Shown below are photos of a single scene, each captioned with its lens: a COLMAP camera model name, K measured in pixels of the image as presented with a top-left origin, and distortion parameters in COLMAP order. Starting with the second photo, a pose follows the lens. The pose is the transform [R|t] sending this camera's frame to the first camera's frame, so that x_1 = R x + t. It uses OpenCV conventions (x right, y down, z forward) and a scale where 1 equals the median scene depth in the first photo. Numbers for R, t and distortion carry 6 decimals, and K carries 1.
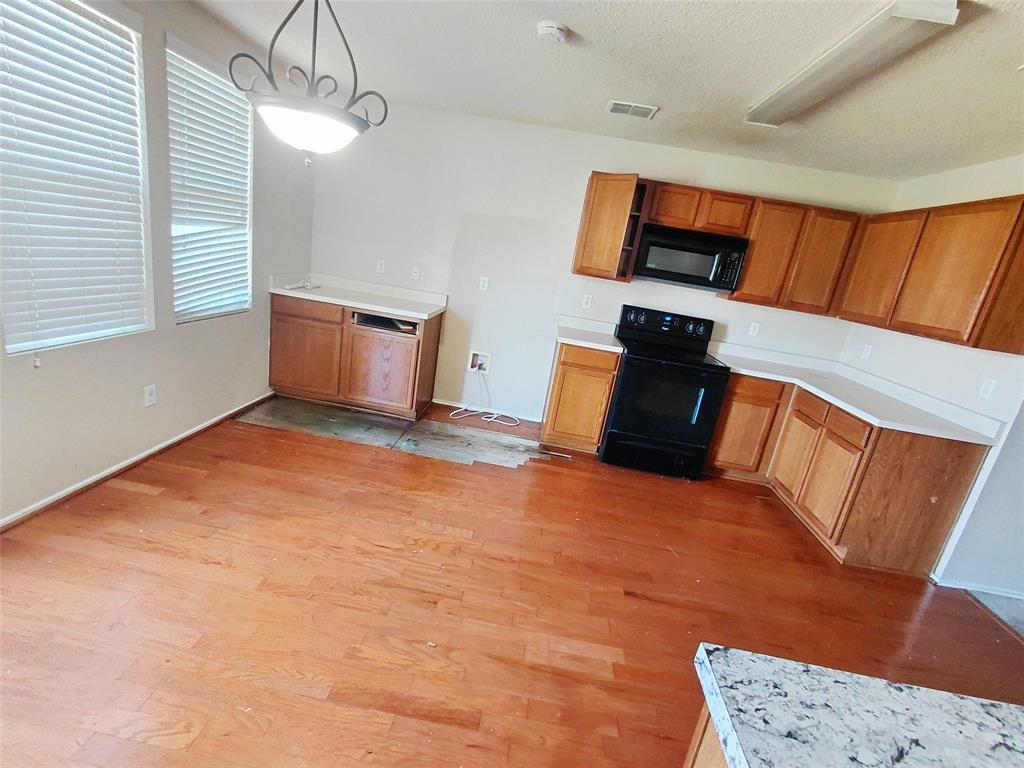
lens RADIAL K [[475.1, 0, 511.3], [0, 475.1, 380.9], [0, 0, 1]] dist [0.000150, -0.004504]
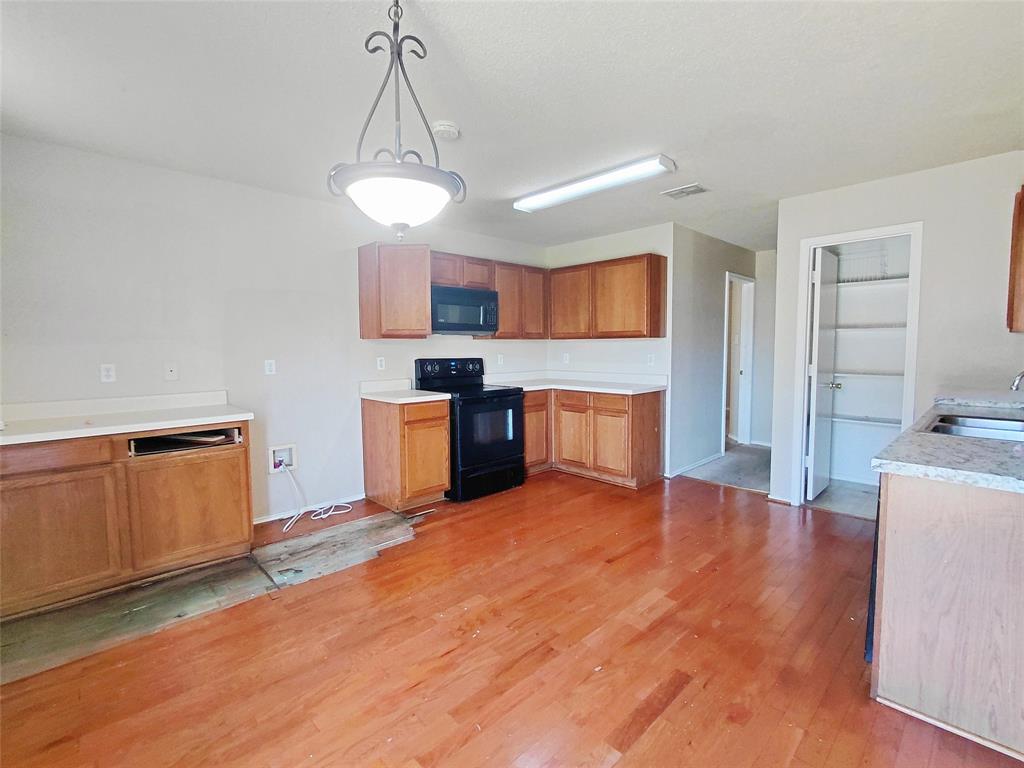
lens RADIAL K [[475.1, 0, 511.3], [0, 475.1, 380.9], [0, 0, 1]] dist [0.000150, -0.004504]
pose [[0.642178, -0.216245, 0.735422, -0.514913], [0.306722, 0.951723, 0.012014, -0.072551], [-0.702516, 0.217855, 0.677503, 0.151366]]
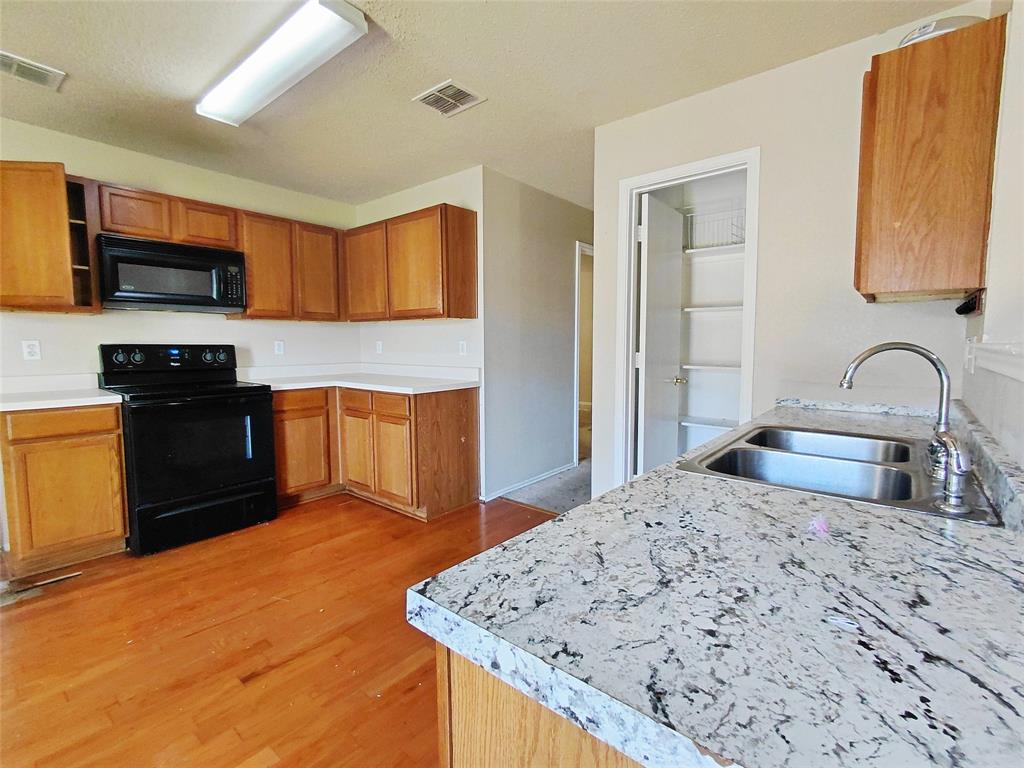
lens RADIAL K [[471.2, 0, 512.0], [0, 471.2, 384.0], [0, 0, 1]] dist [-0.002307, 0.000930]
pose [[0.558826, -0.229227, 0.796974, -0.005180], [0.306326, 0.950128, 0.058486, 0.061692], [-0.770634, 0.211451, 0.601175, 0.088604]]
